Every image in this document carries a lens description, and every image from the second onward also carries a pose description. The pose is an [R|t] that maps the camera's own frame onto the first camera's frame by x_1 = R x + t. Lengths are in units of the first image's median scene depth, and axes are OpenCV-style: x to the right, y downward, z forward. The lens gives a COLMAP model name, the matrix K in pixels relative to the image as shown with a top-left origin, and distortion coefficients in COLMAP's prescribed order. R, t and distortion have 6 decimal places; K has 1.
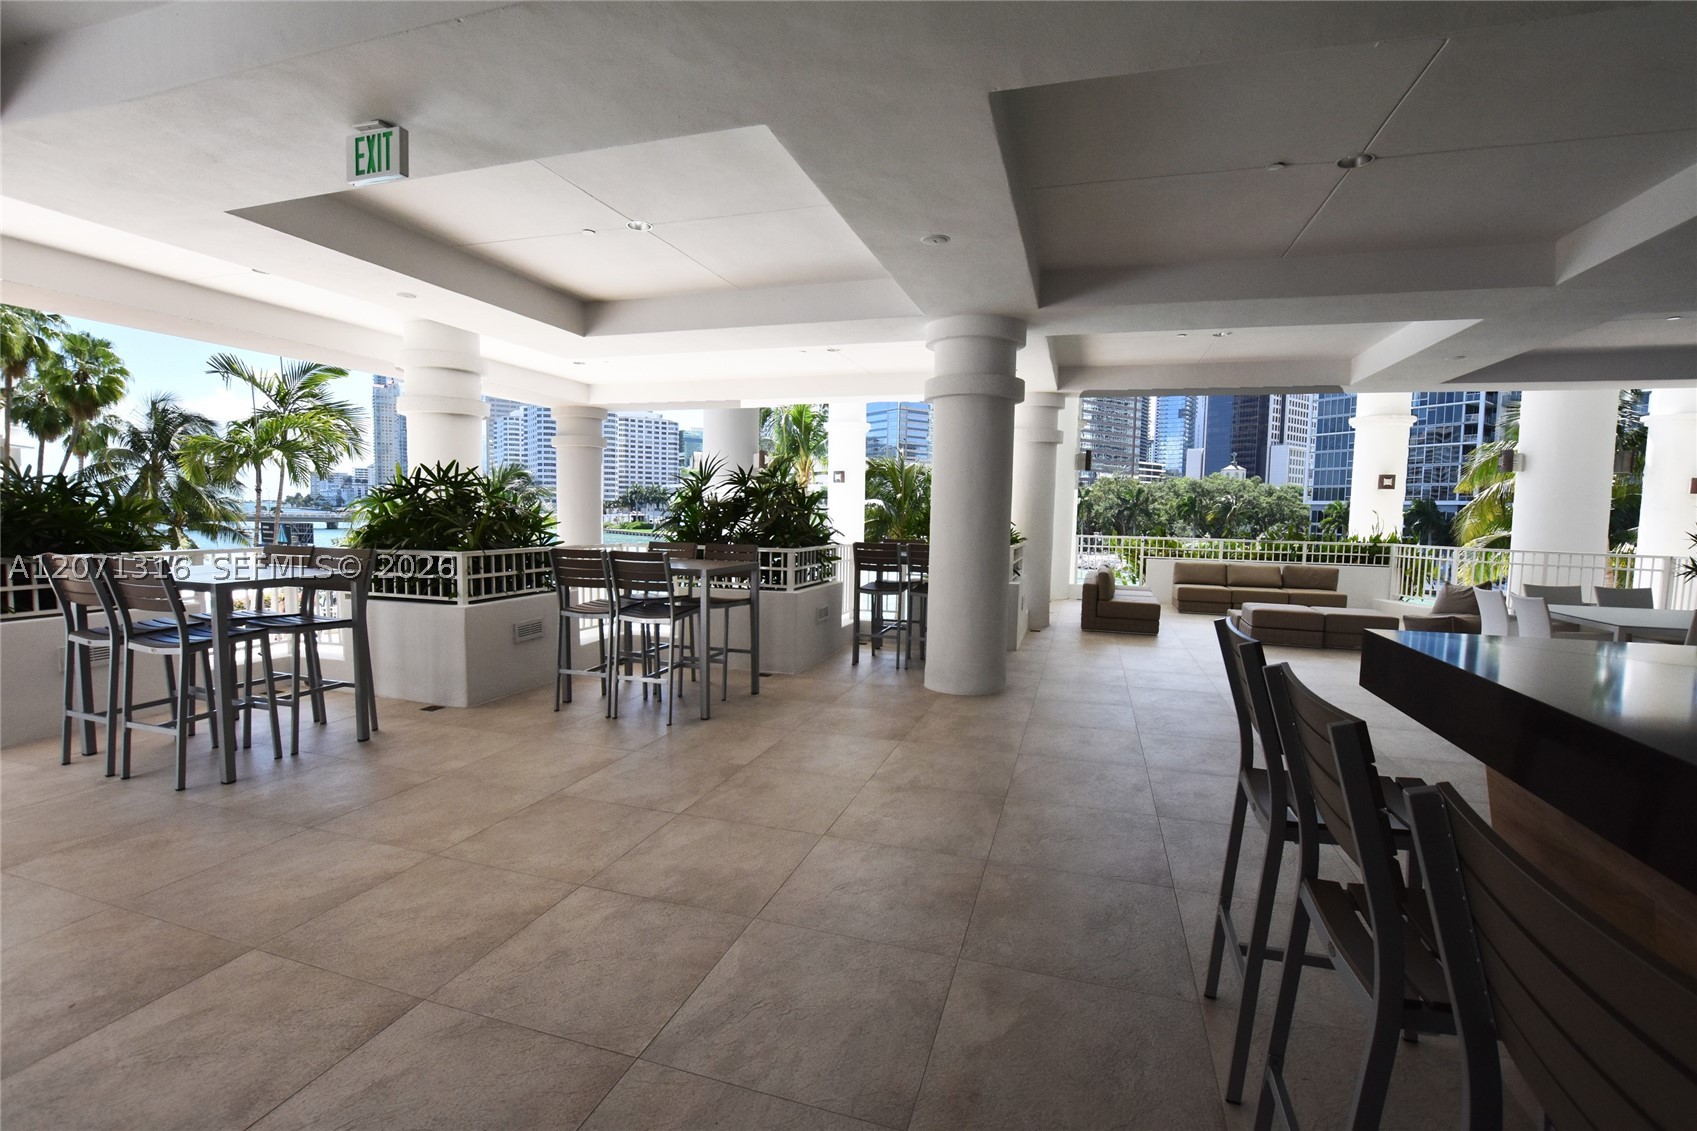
lens RADIAL K [[746.2, 0, 853.2], [0, 746.2, 565.8], [0, 0, 1]] dist [-0.034440, 0.006060]
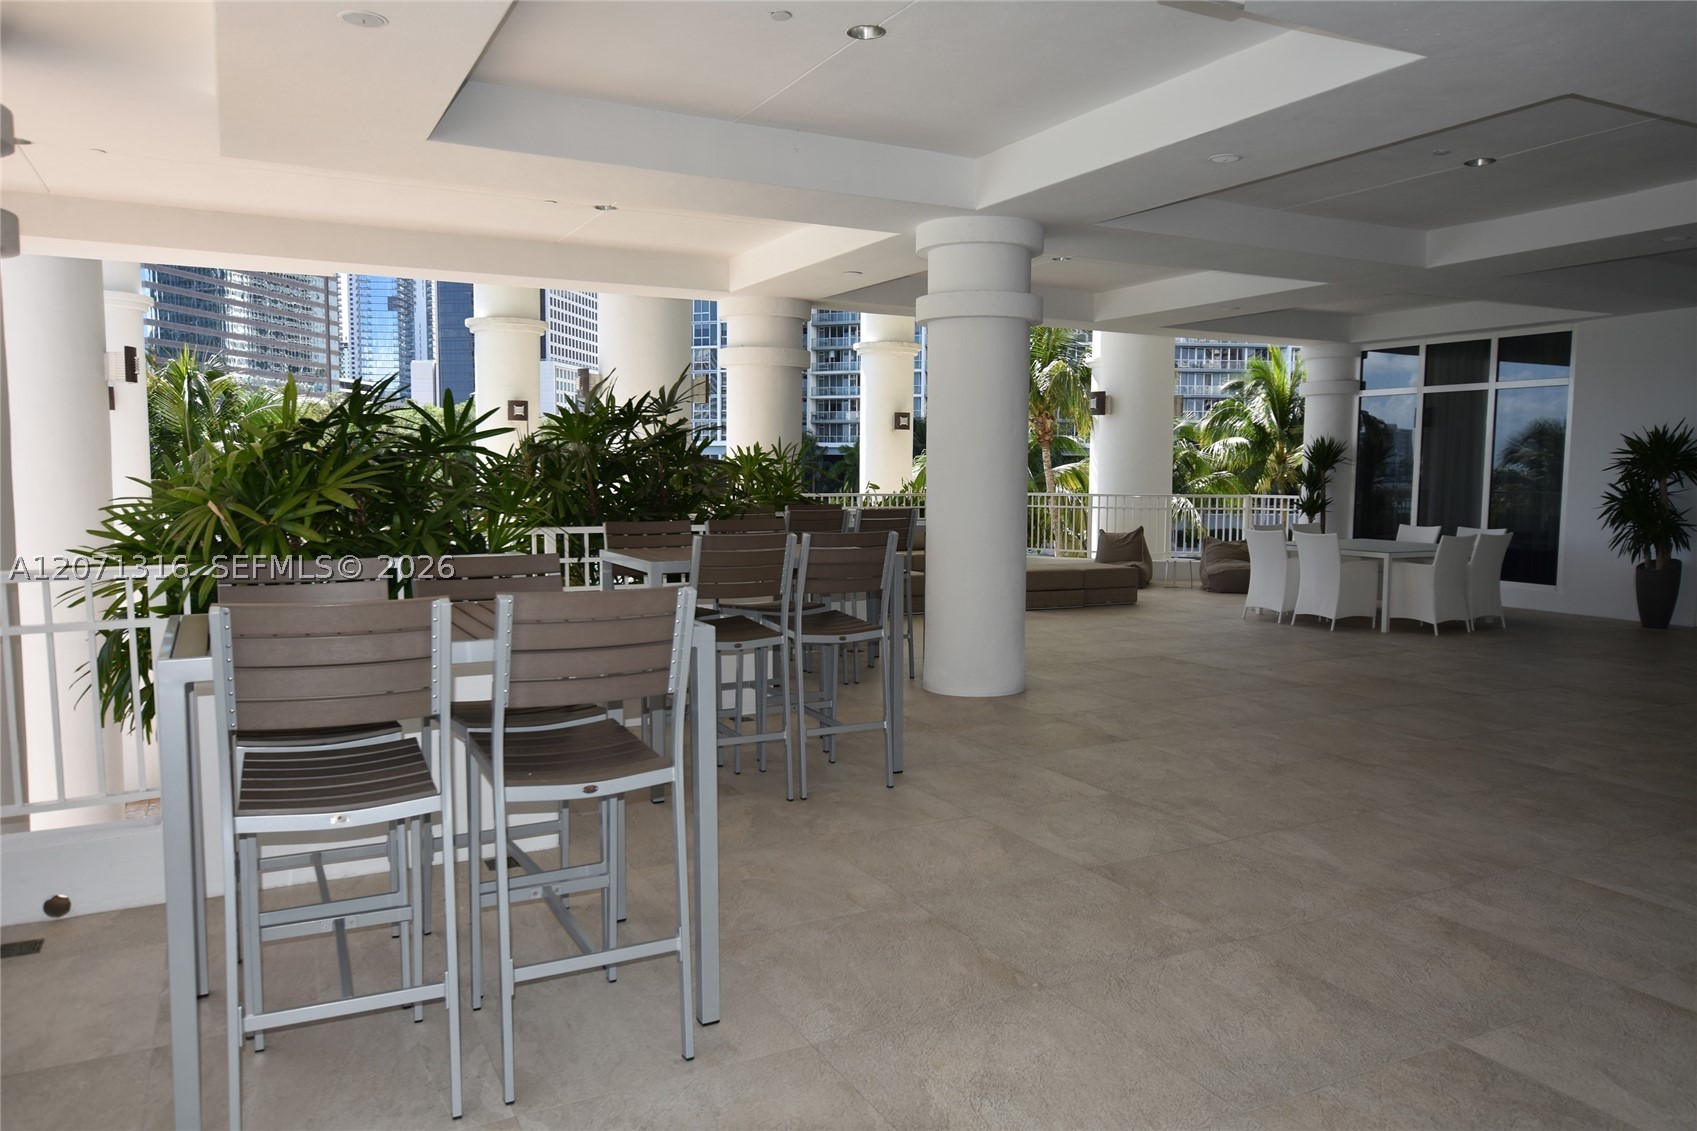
lens RADIAL K [[1177.2, 0, 848.5], [0, 1177.2, 565.5], [0, 0, 1]] dist [0.007944, 0.003940]
pose [[0.707630, -0.074730, 0.702620, -0.049328], [0.062106, 0.997121, 0.043504, -0.001768], [-0.703849, 0.012852, 0.710234, 0.012741]]
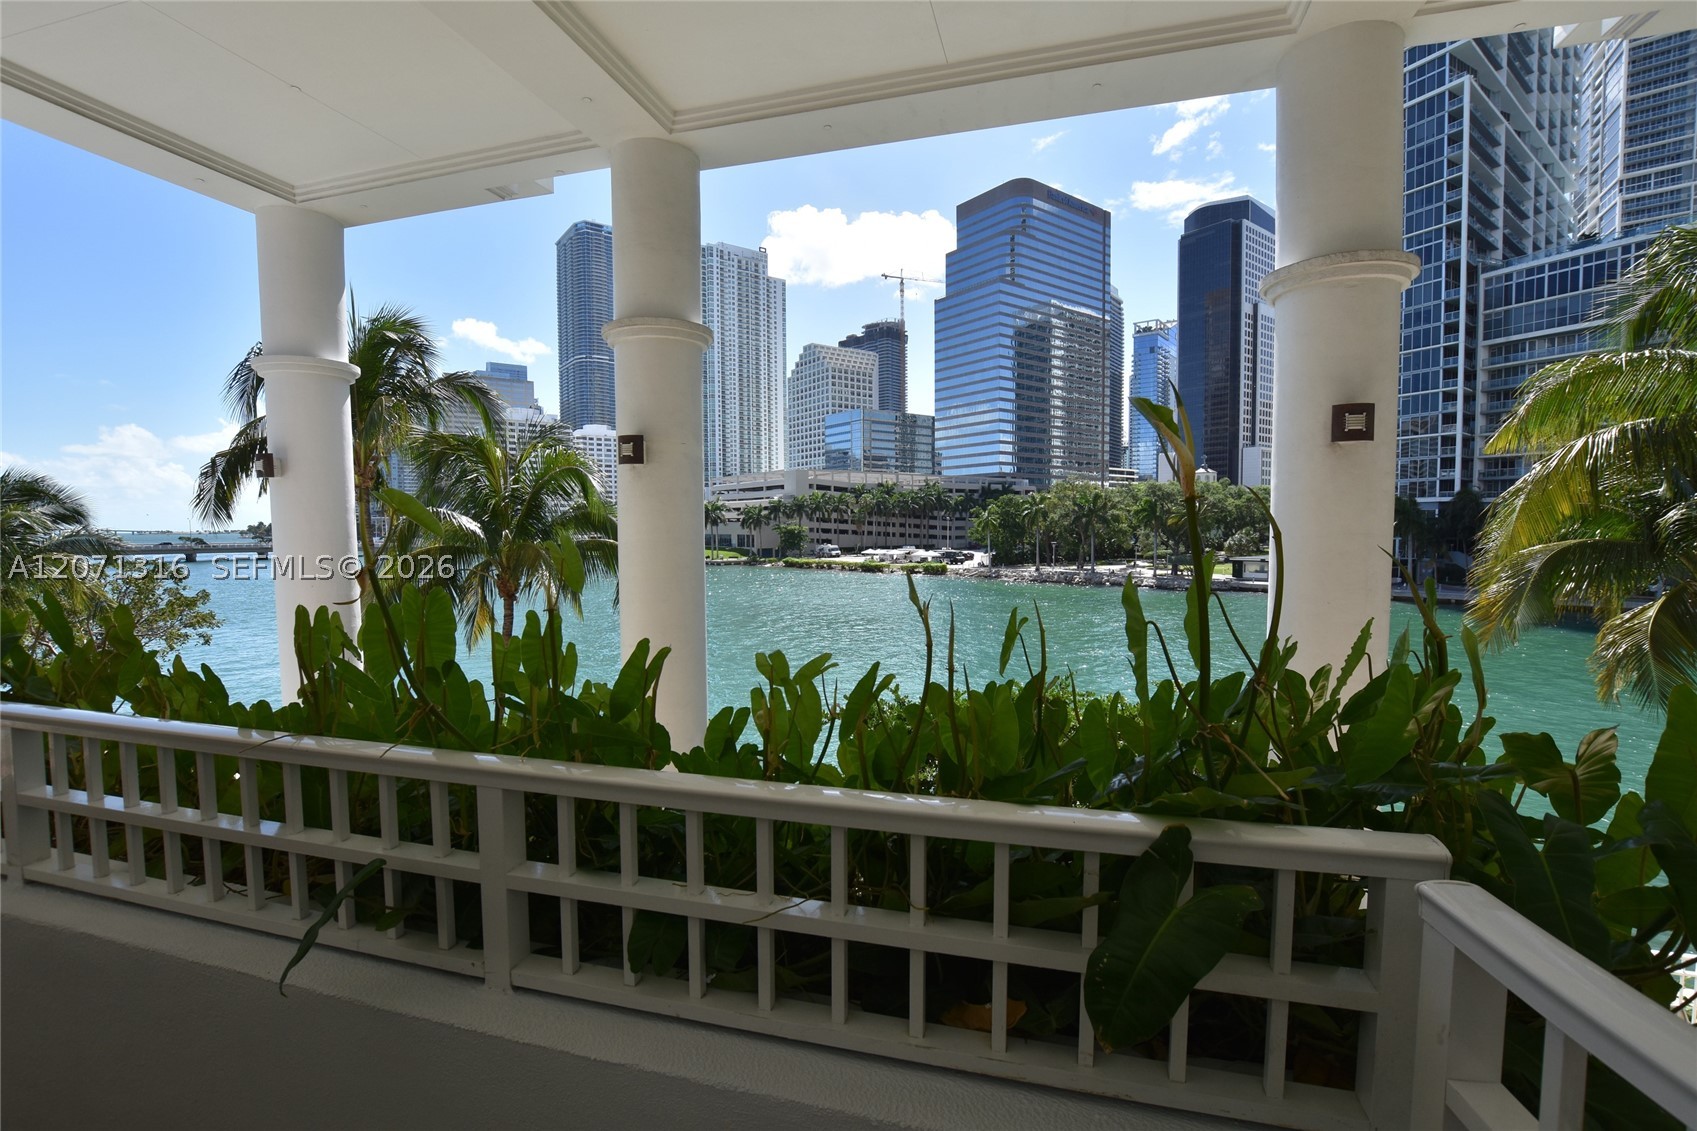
lens RADIAL K [[746.2, 0, 853.2], [0, 746.2, 565.8], [0, 0, 1]] dist [-0.034440, 0.006060]
pose [[0.999398, -0.027532, 0.021101, 0.076174], [0.027938, 0.999425, -0.019198, -0.006306], [-0.020561, 0.019776, 0.999593, 0.104048]]
